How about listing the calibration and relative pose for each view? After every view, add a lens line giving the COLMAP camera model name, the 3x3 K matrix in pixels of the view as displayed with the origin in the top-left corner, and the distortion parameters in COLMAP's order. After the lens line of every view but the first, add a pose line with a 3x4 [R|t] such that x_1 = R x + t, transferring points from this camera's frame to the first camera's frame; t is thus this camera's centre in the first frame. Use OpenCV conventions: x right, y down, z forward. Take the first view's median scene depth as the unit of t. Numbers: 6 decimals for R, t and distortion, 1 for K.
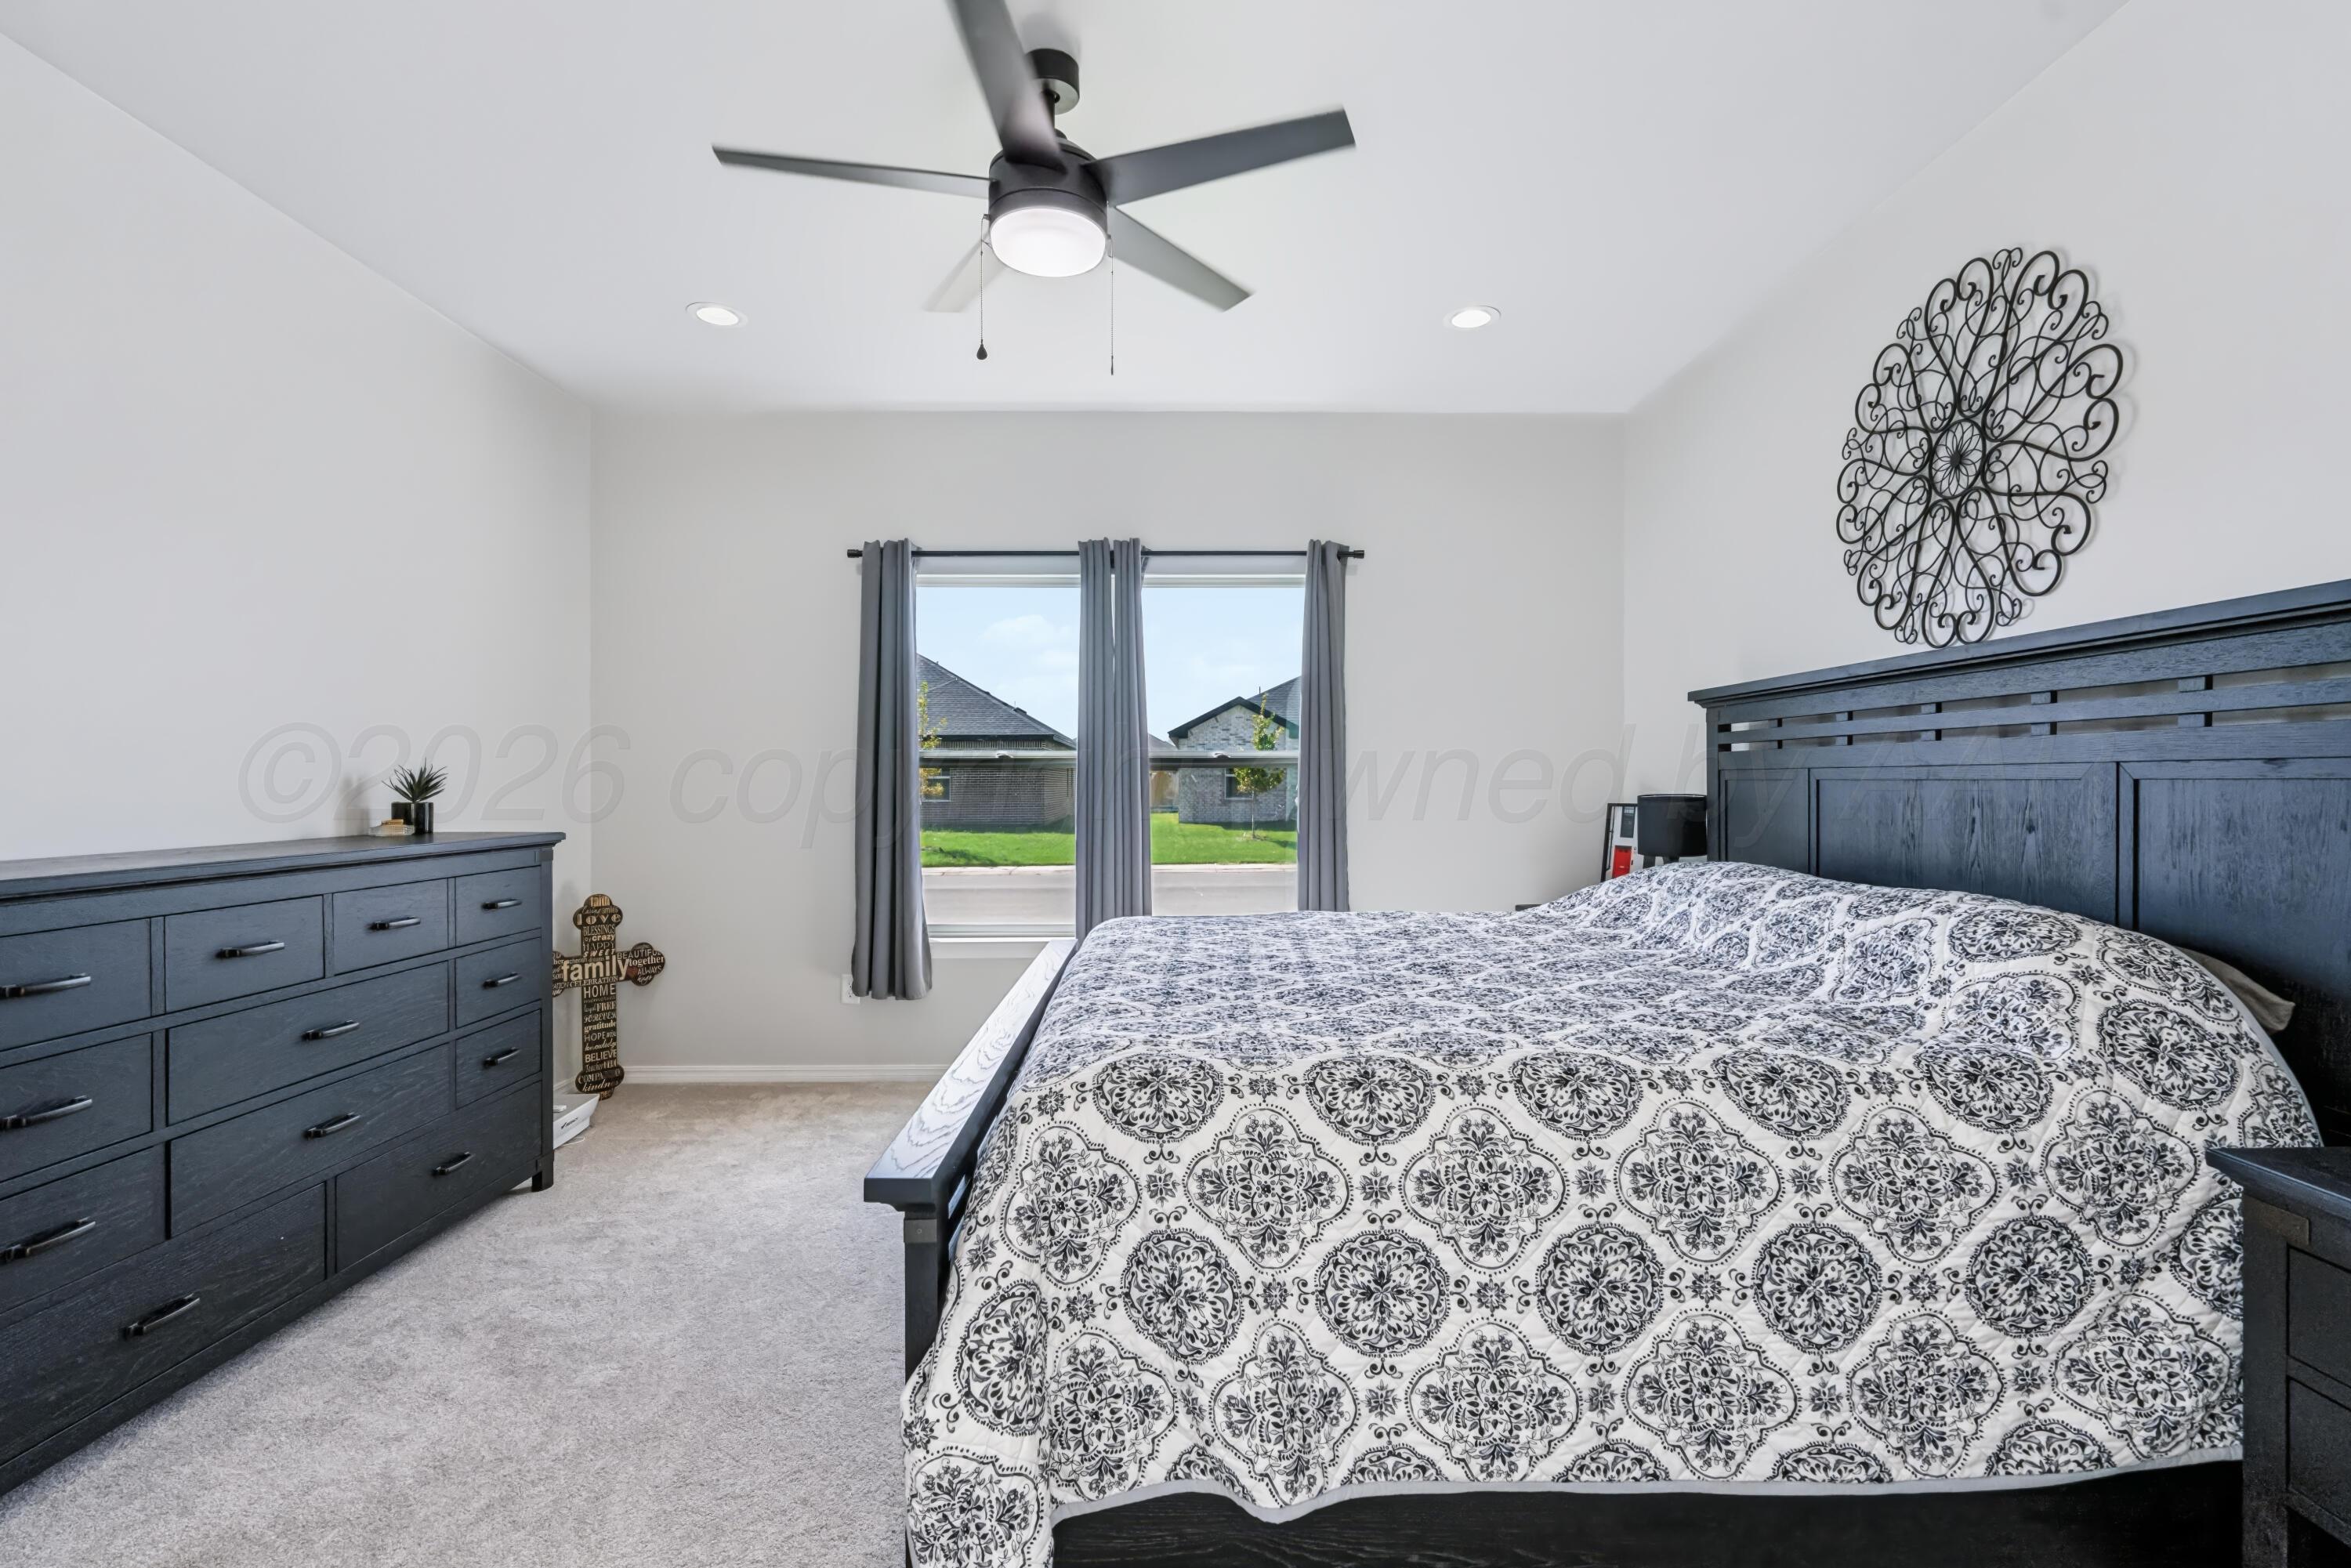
lens RADIAL K [[1061.3, 0, 1173.3], [0, 1061.3, 763.6], [0, 0, 1]] dist [-0.009829, 0.000961]
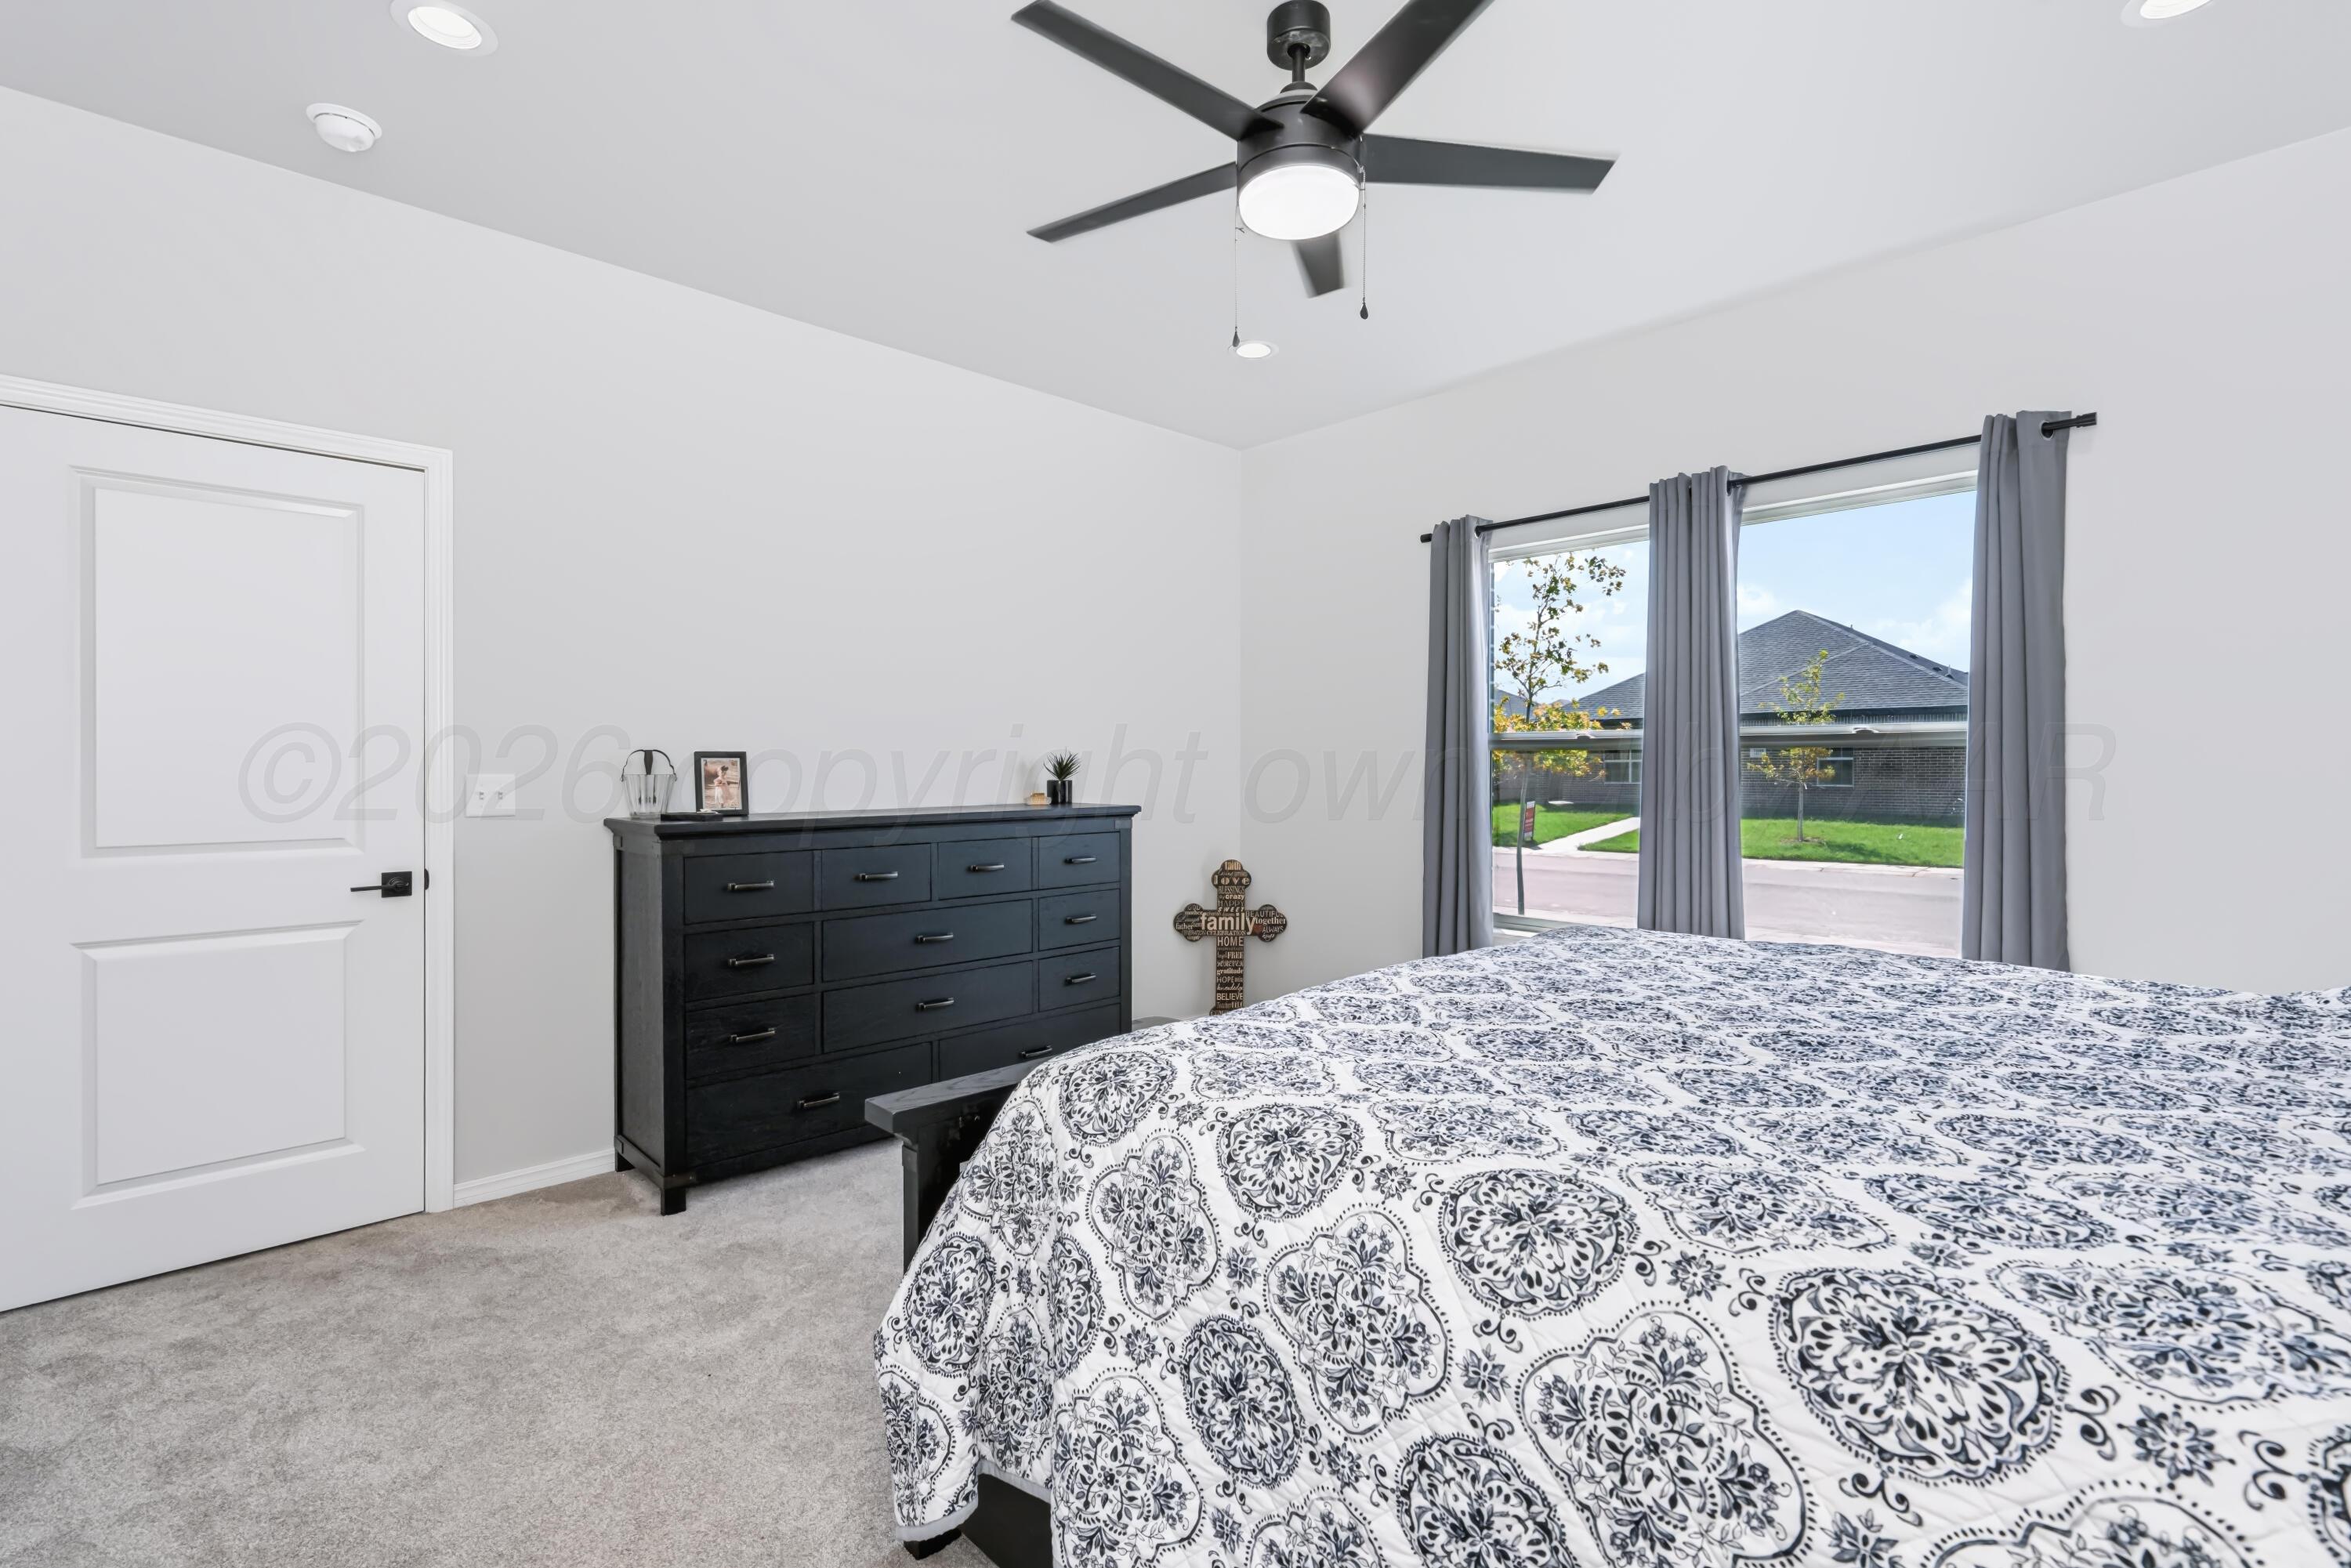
lens RADIAL K [[1047.9, 0, 1174.0], [0, 1047.9, 733.3], [0, 0, 1]] dist [-0.012909, 0.000412]
pose [[0.675869, -0.022147, -0.736689, 0.368983], [0.013153, 0.999752, -0.017988, 0.002137], [0.736905, 0.002468, 0.675992, 0.204918]]
